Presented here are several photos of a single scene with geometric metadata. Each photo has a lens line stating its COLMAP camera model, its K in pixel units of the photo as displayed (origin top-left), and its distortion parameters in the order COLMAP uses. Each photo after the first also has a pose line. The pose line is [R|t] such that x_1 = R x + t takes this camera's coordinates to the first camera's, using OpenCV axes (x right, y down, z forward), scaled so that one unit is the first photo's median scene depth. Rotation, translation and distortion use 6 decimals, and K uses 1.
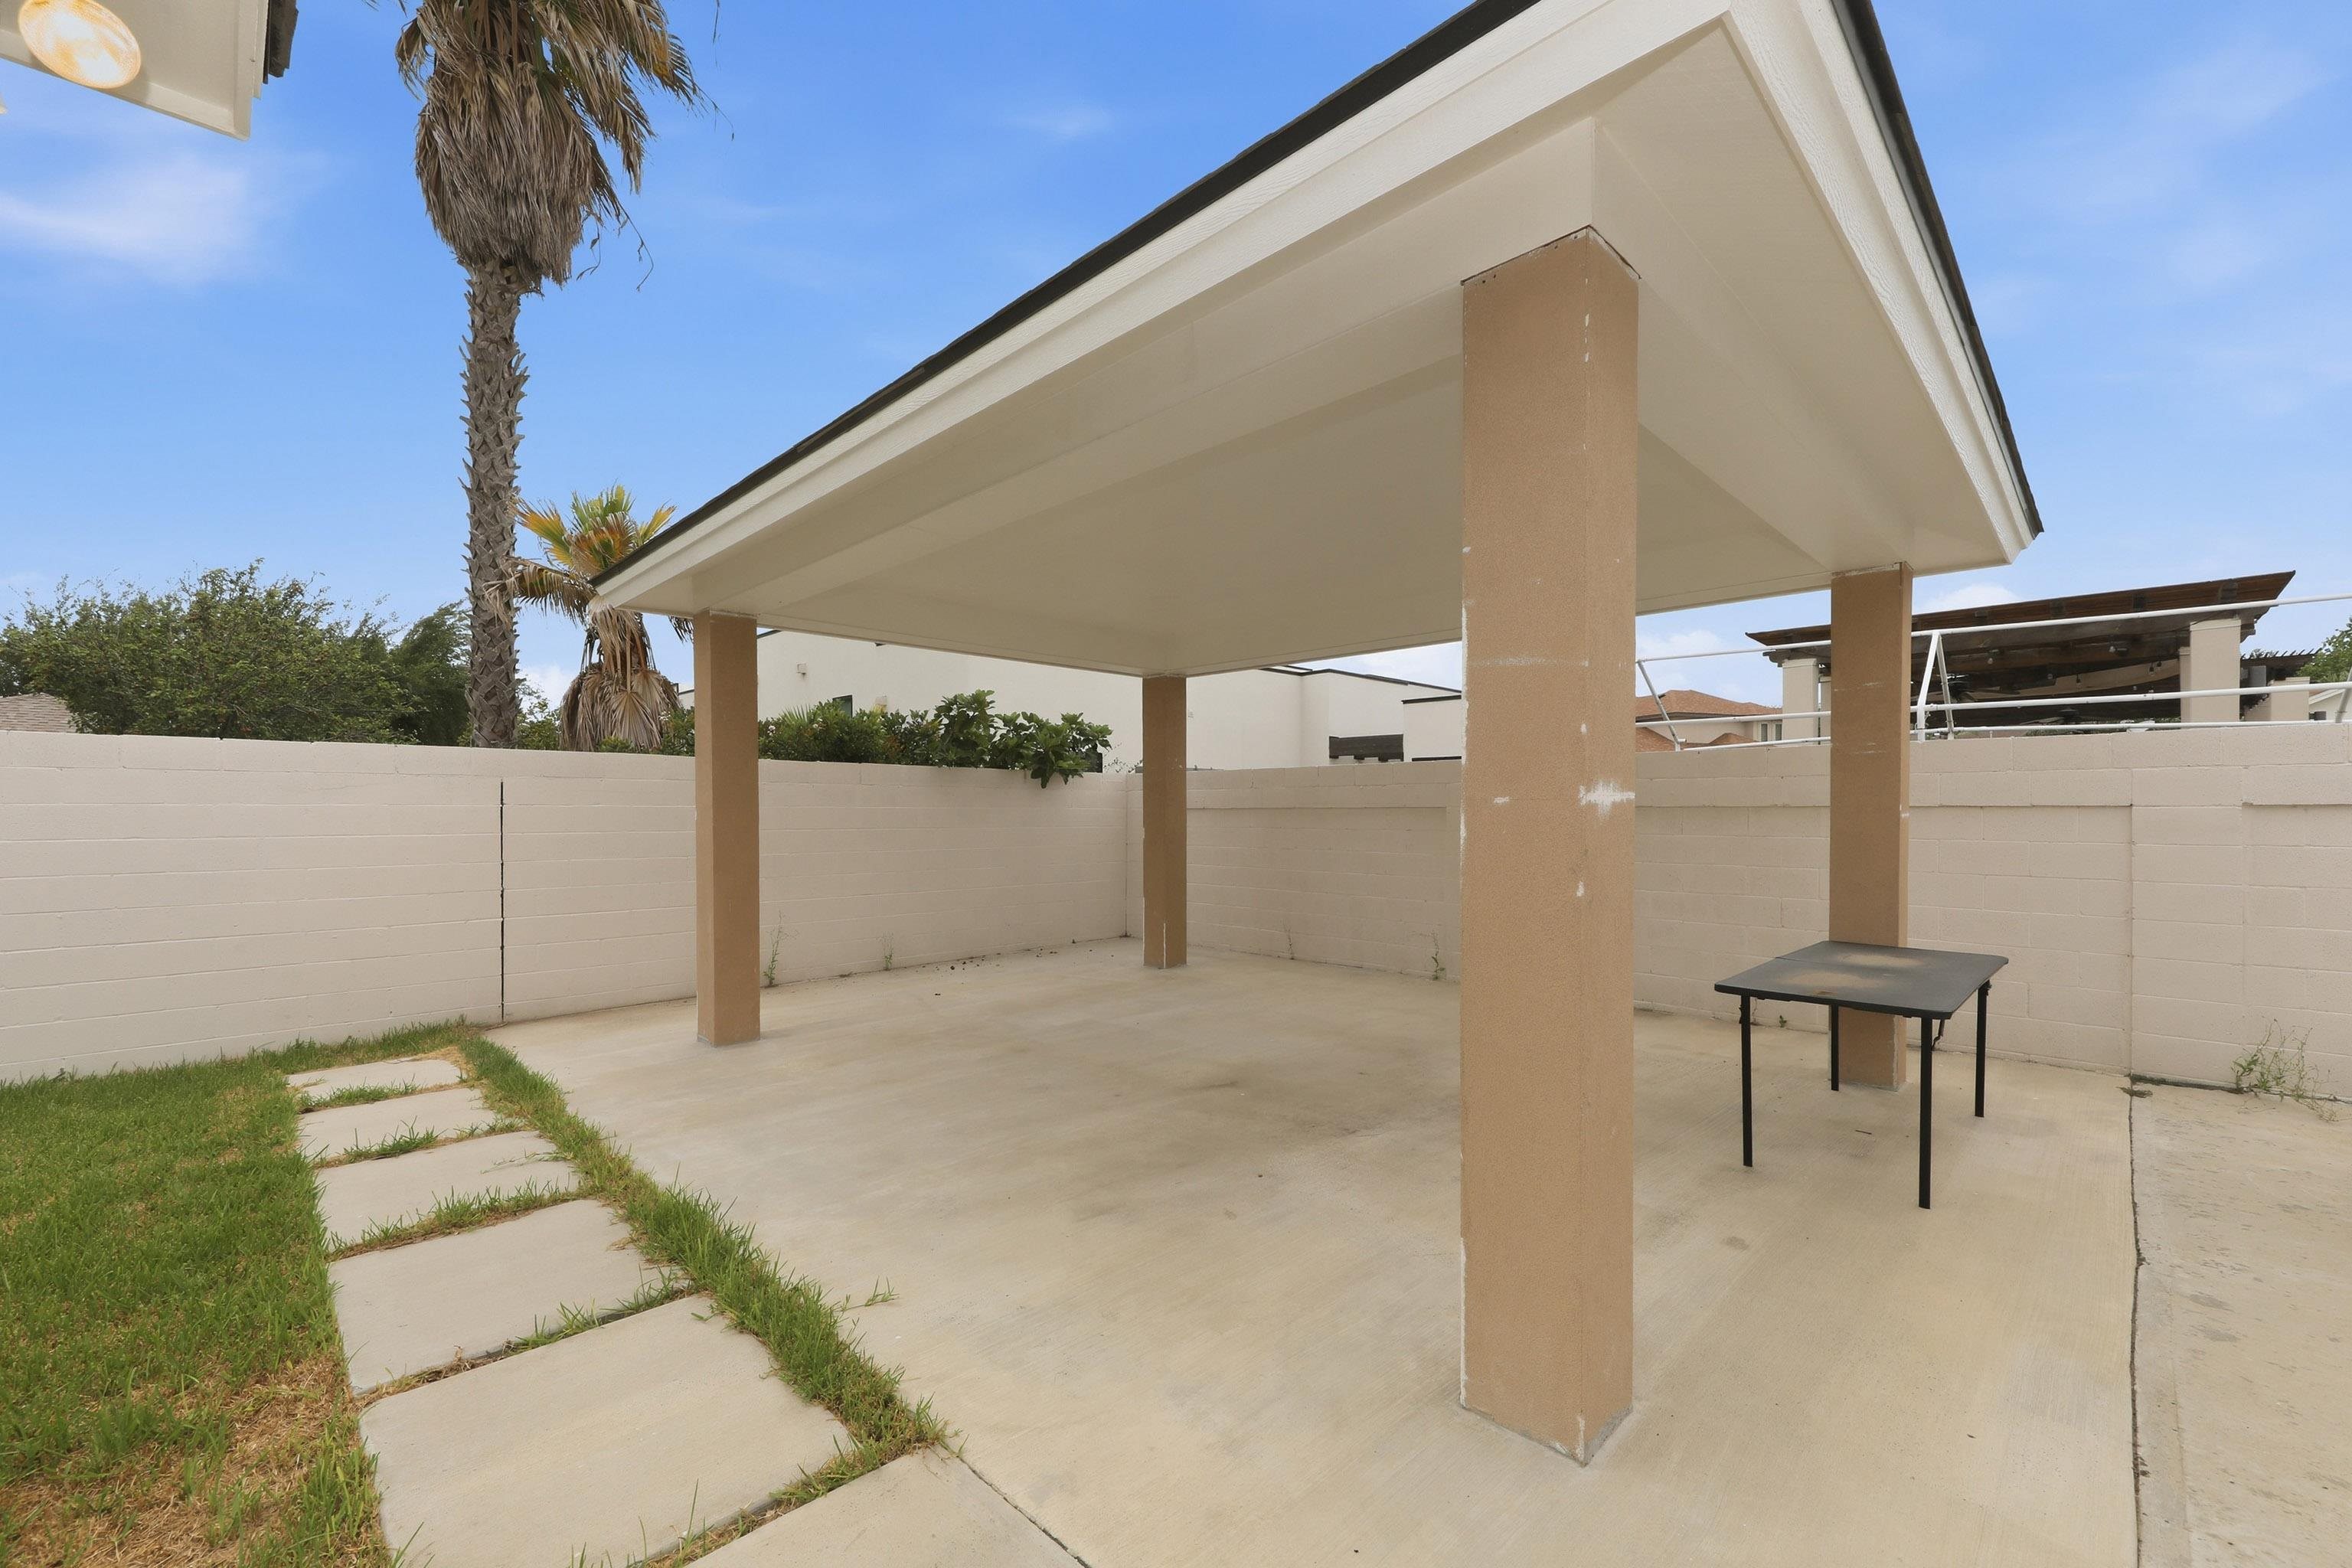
lens RADIAL K [[939.0, 0, 1178.8], [0, 939.0, 813.2], [0, 0, 1]] dist [0.000531, -0.000344]
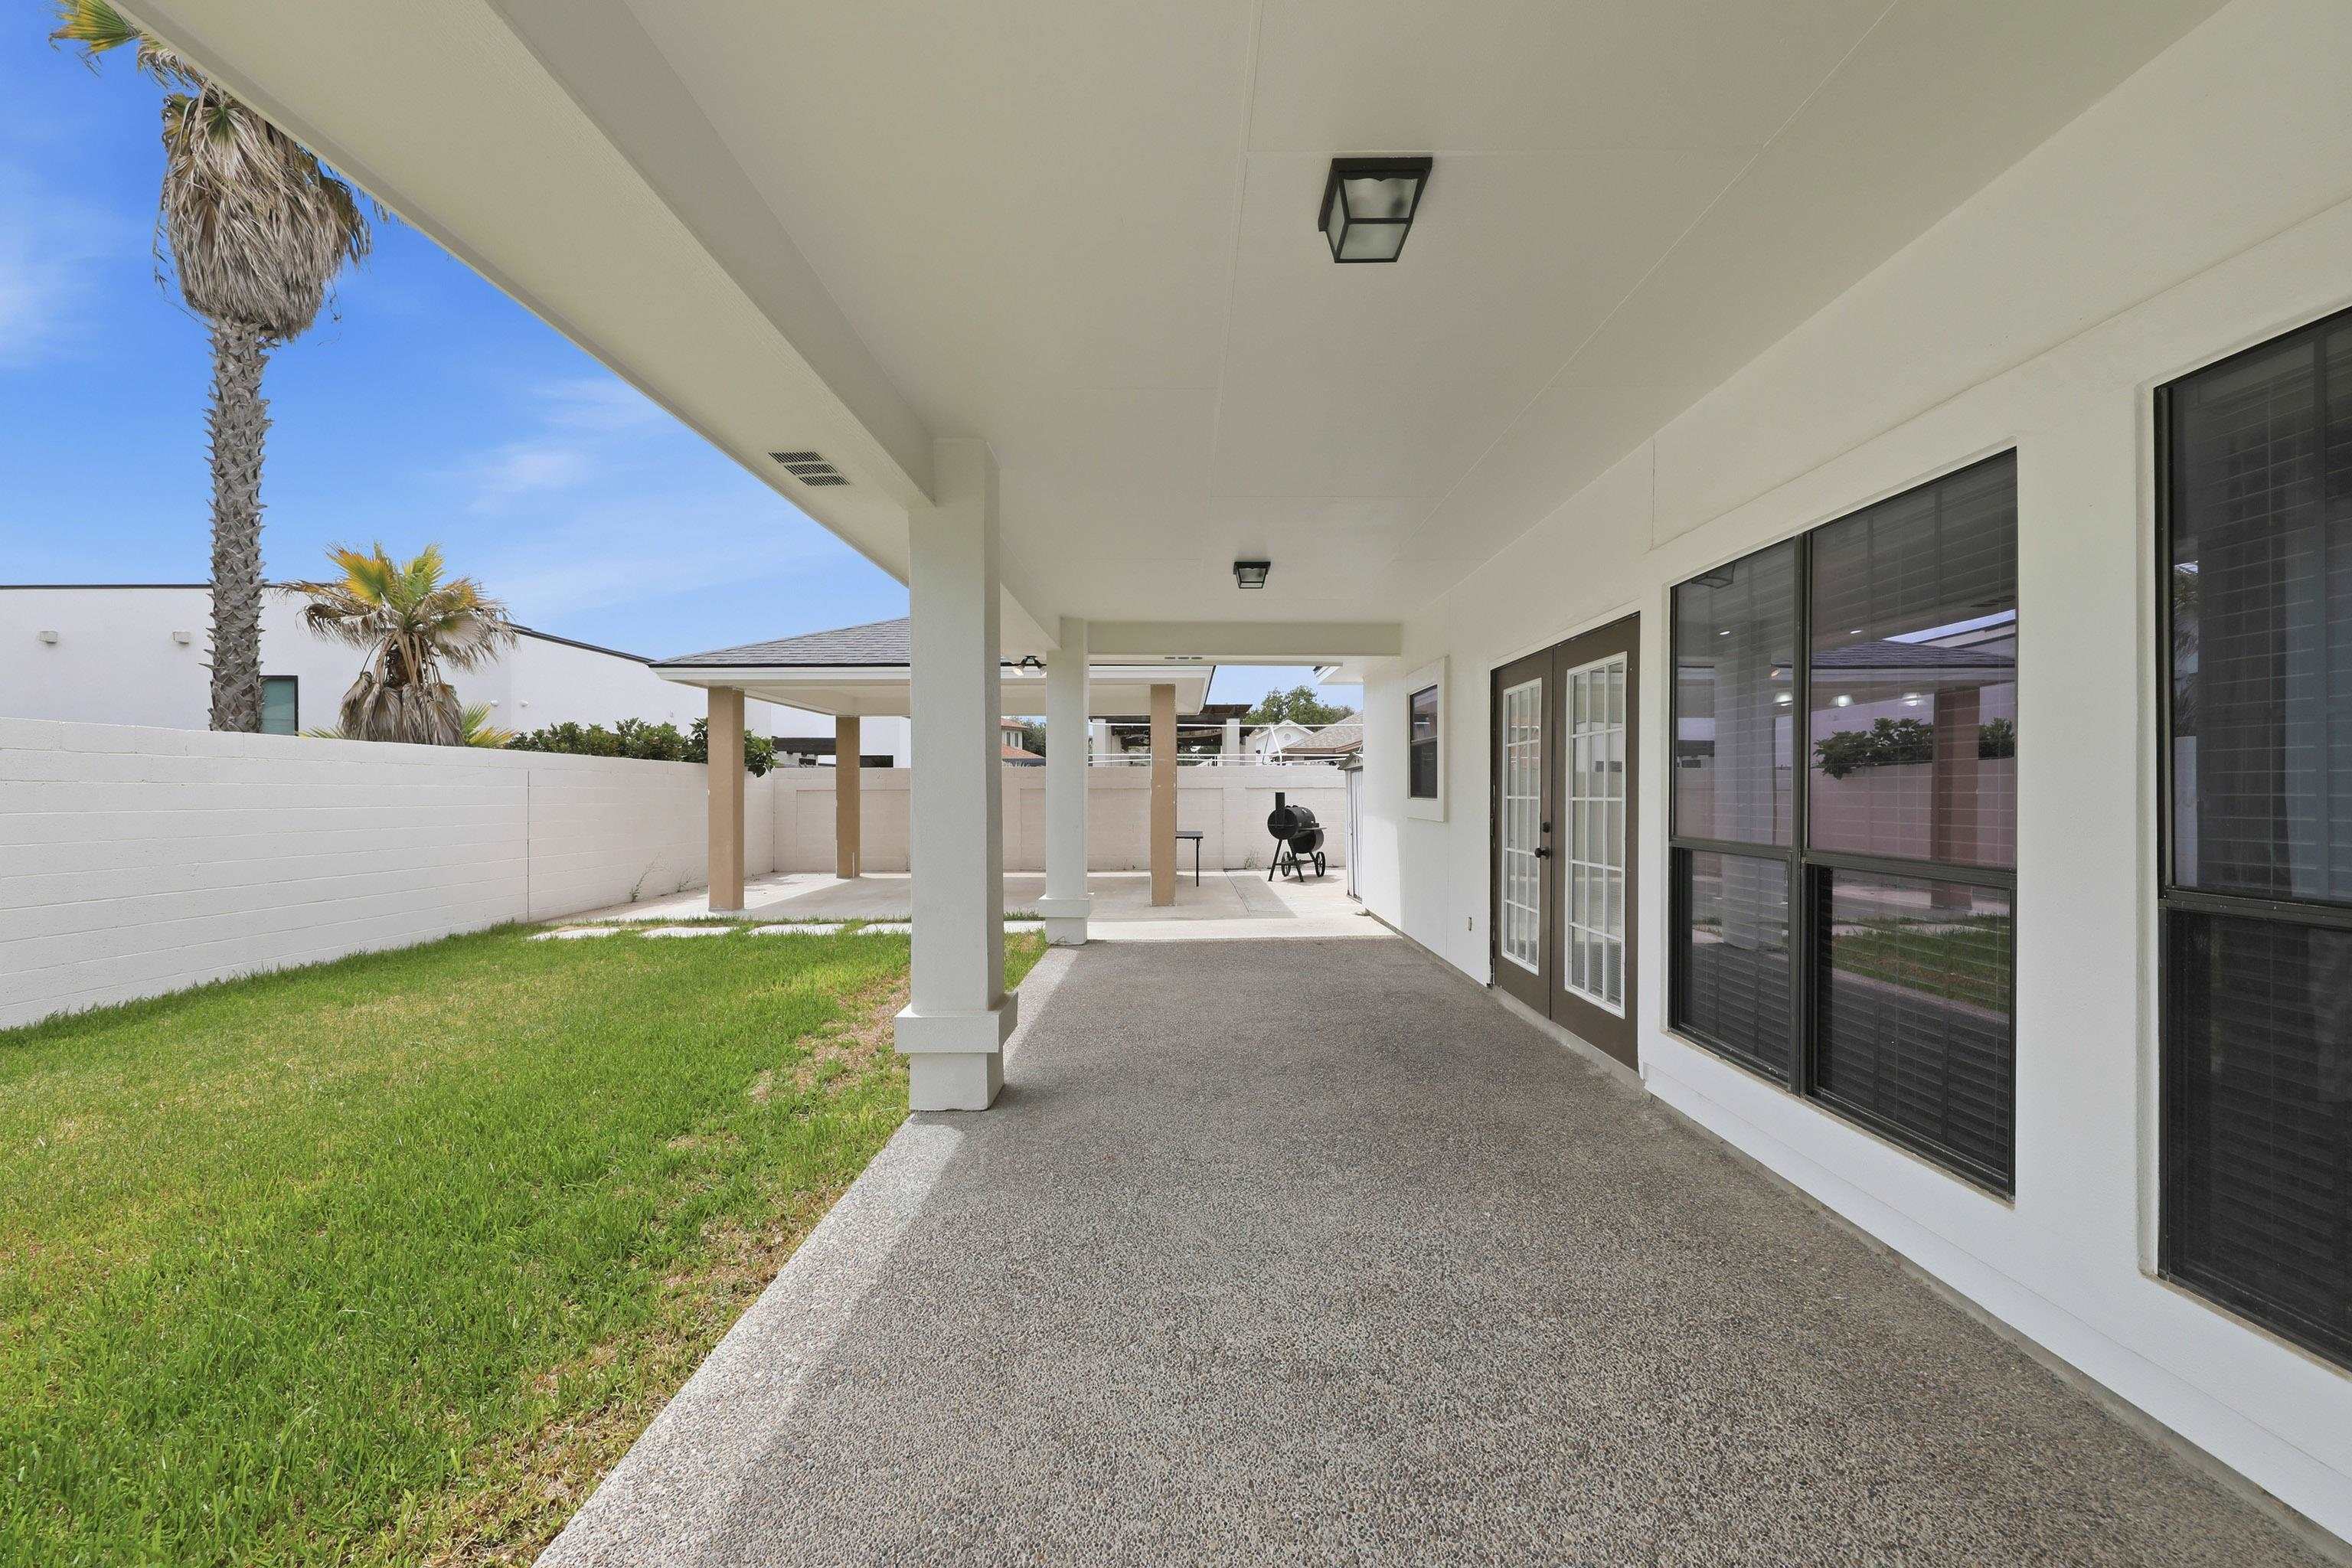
lens RADIAL K [[919.2, 0, 1176.0], [0, 919.2, 784.0], [0, 0, 1]] dist [-0.000093, -0.000010]
pose [[0.705718, 0.003189, 0.708486, -0.821718], [0.007543, 0.999899, -0.012013, 0.009587], [-0.708453, 0.013822, 0.705623, -0.688247]]
